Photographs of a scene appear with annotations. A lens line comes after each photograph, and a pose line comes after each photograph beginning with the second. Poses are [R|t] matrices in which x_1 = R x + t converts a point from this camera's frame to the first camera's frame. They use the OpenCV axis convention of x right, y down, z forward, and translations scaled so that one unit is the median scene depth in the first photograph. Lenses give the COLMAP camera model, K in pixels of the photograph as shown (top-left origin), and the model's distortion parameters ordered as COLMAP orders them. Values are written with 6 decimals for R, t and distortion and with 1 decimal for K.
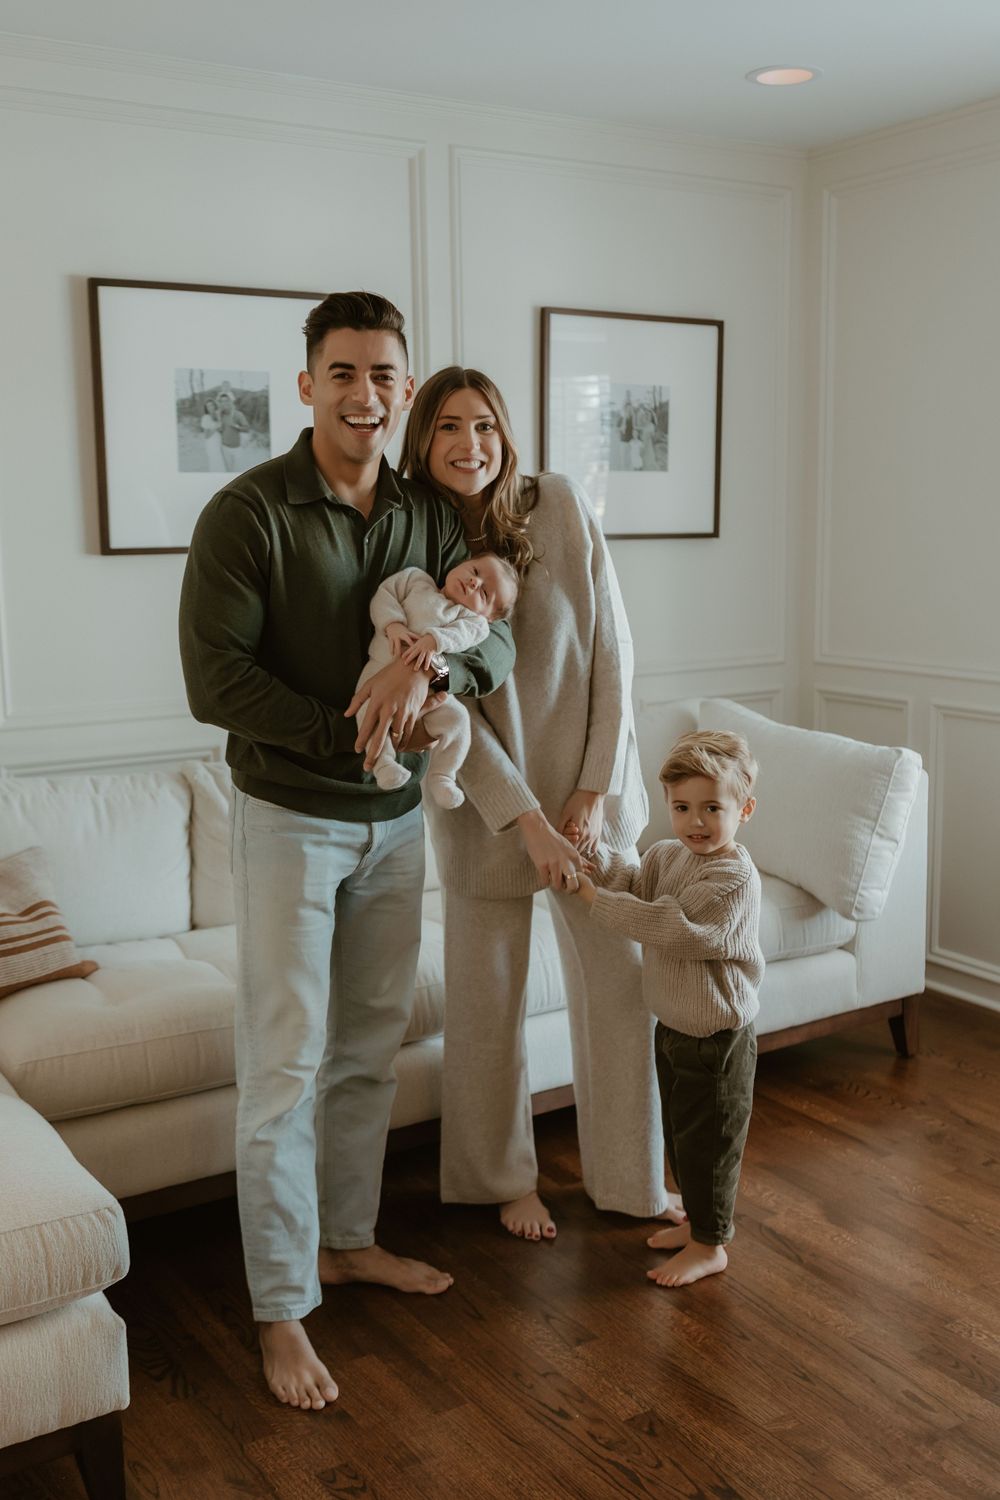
lens RADIAL K [[1628.3, 0, 500.7], [0, 1628.3, 748.1], [0, 0, 1]] dist [-0.000951, 0.000000]
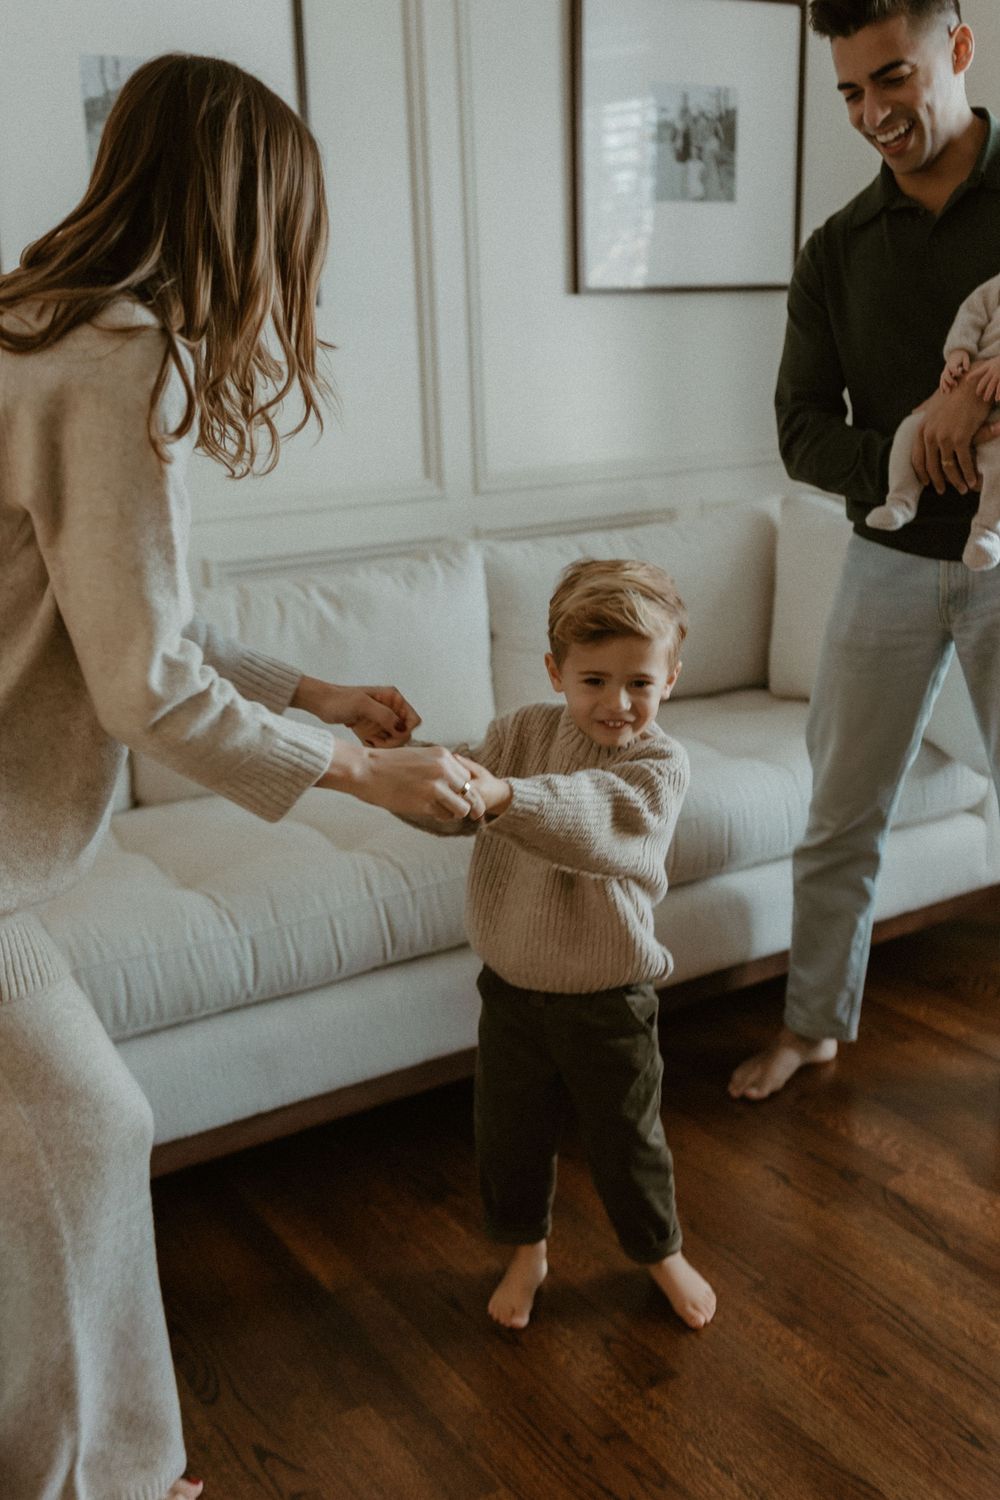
lens RADIAL K [[1628.3, 0, 492.0], [0, 1628.3, 755.6], [0, 0, 1]] dist [-0.000951, 0.000000]
pose [[0.999603, -0.017662, -0.021966, -0.001883], [0.020034, 0.993398, 0.112952, 0.003740], [0.019826, -0.113347, 0.993358, 0.240687]]
